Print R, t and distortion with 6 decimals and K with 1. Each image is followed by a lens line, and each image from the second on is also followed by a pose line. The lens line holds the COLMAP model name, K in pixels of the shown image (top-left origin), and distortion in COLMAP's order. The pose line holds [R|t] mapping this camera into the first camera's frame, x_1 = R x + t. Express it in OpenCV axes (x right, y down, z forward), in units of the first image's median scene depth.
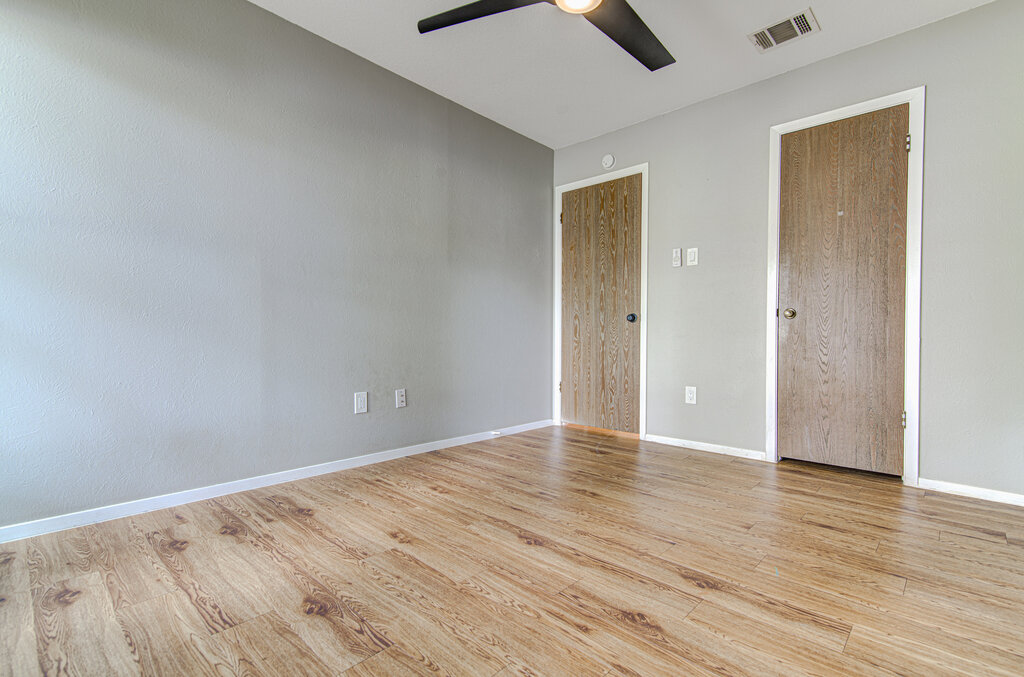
lens RADIAL K [[470.3, 0, 512.4], [0, 470.3, 338.4], [0, 0, 1]] dist [-0.000072, 0.000006]
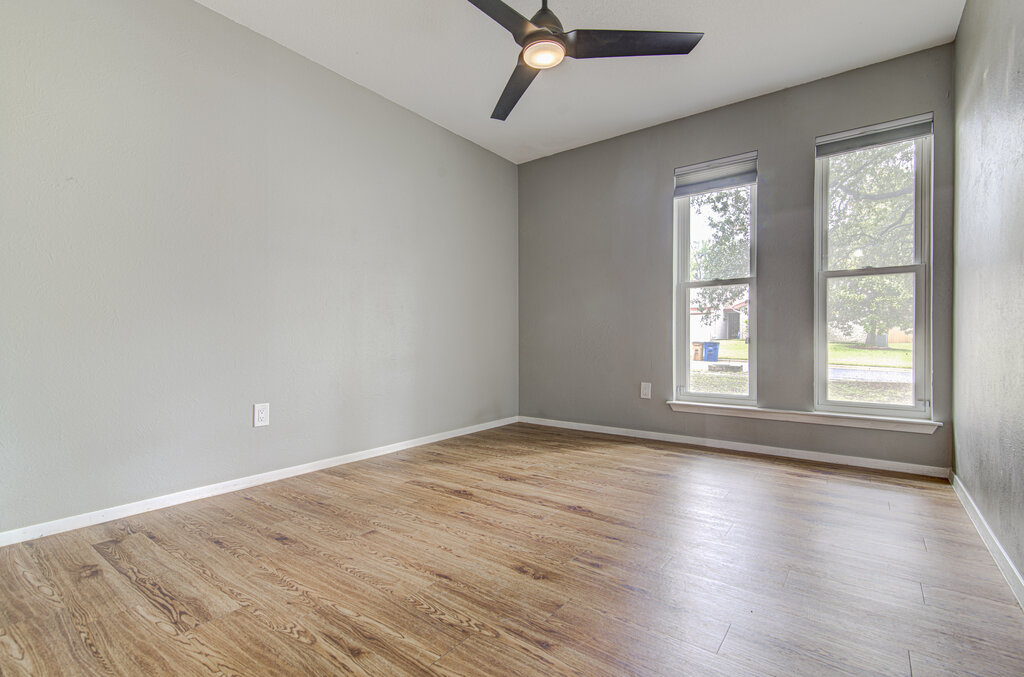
lens RADIAL K [[470.3, 0, 511.3], [0, 470.3, 340.1], [0, 0, 1]] dist [-0.000072, 0.000006]
pose [[-0.994496, -0.005466, -0.104630, 0.348226], [-0.005919, 0.999974, 0.004016, -0.005790], [0.104606, 0.004613, -0.994503, 2.227207]]
